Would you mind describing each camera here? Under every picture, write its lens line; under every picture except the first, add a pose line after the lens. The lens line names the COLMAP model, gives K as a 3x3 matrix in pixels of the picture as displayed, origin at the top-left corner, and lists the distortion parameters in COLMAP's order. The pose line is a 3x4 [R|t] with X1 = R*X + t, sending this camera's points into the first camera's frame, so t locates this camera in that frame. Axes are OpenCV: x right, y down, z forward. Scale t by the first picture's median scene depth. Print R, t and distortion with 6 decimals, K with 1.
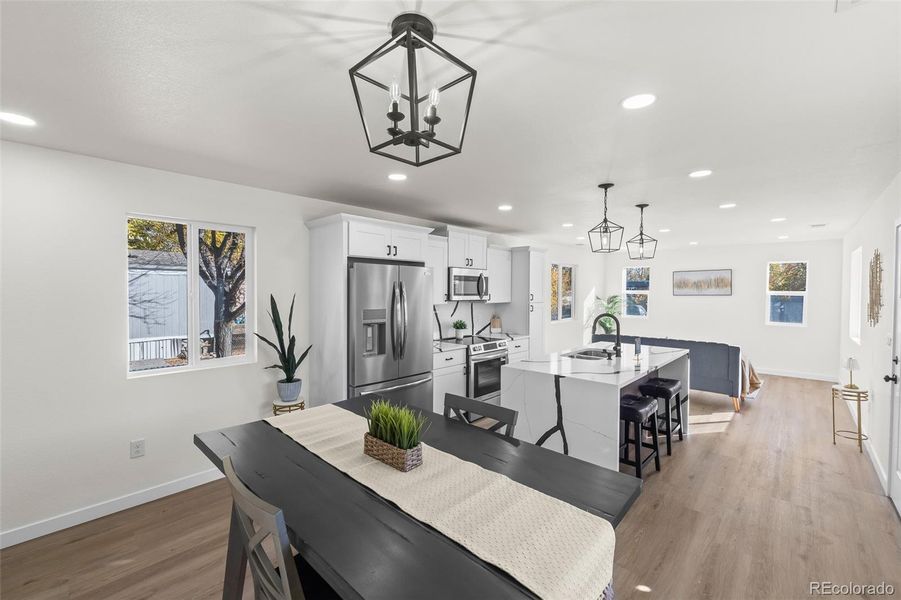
lens RADIAL K [[376.9, 0, 450.5], [0, 376.9, 300.0], [0, 0, 1]] dist [-0.001815, -0.000252]
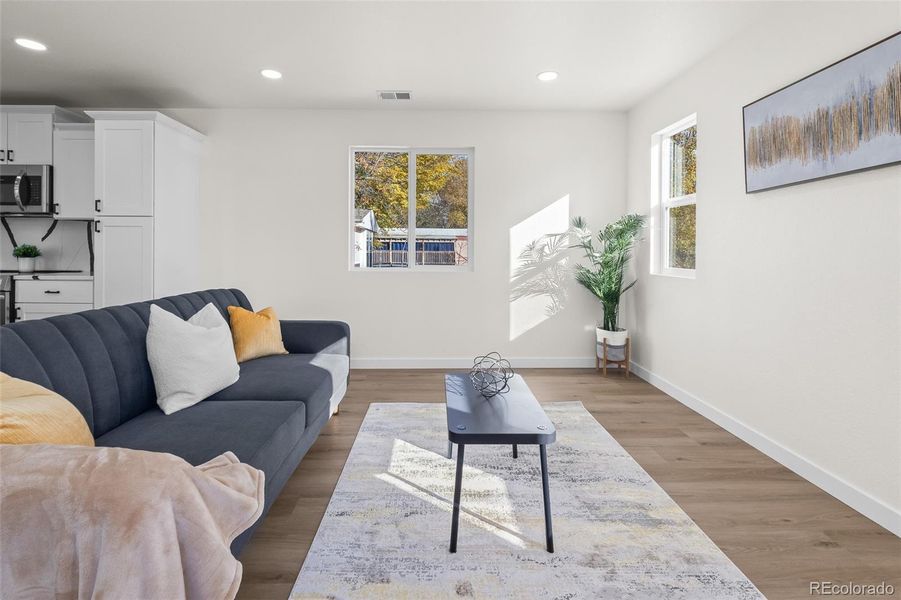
lens RADIAL K [[395.8, 0, 440.1], [0, 395.8, 251.8], [0, 0, 1]] dist [-0.000478, -0.000556]
pose [[0.691691, 0.003757, -0.722183, 1.031672], [-0.019802, 0.999709, -0.013766, 0.060628], [0.721922, 0.023823, 0.691565, 1.033243]]
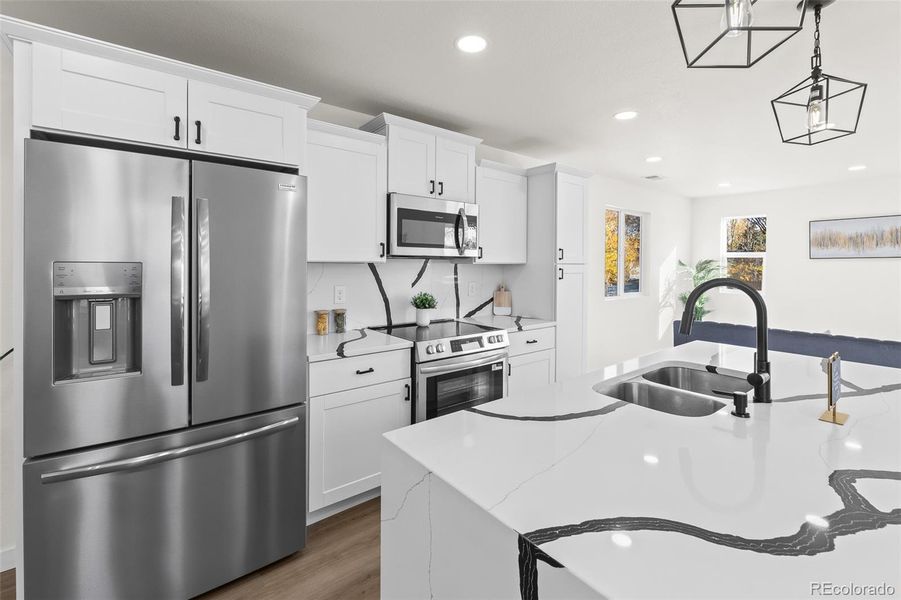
lens RADIAL K [[394.7, 0, 452.4], [0, 394.7, 266.4], [0, 0, 1]] dist [-0.001869, 0.000115]
pose [[0.989651, 0.003629, -0.143452, 0.149284], [-0.005802, 0.999875, -0.014732, 0.022456], [0.143381, 0.015412, 0.989548, 0.417976]]
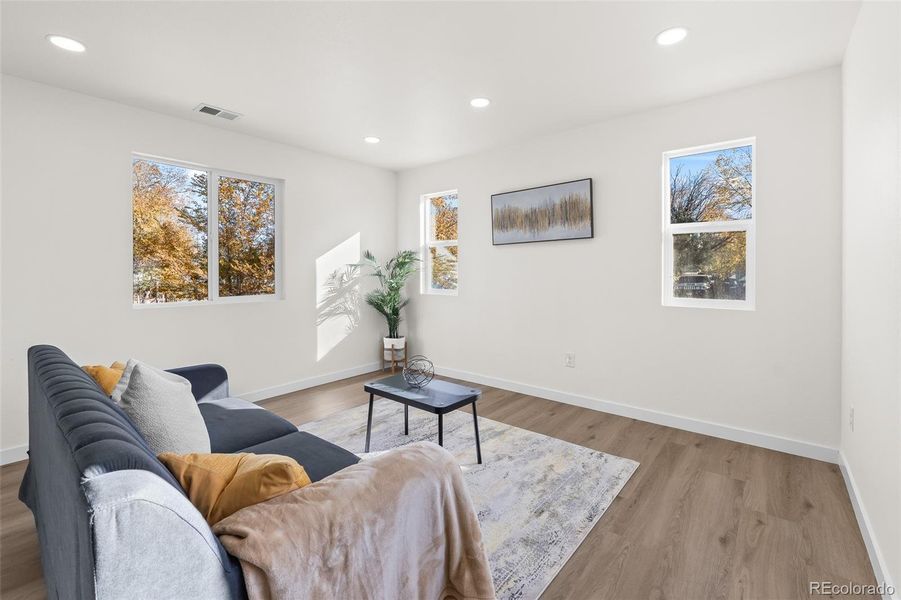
lens RADIAL K [[389.6, 0, 451.3], [0, 389.6, 272.2], [0, 0, 1]] dist [0.000528, 0.000017]
pose [[0.998431, -0.009569, 0.055172, 0.818451], [0.010666, 0.999751, -0.019619, 0.049795], [-0.054970, 0.020177, 0.998284, 0.821967]]
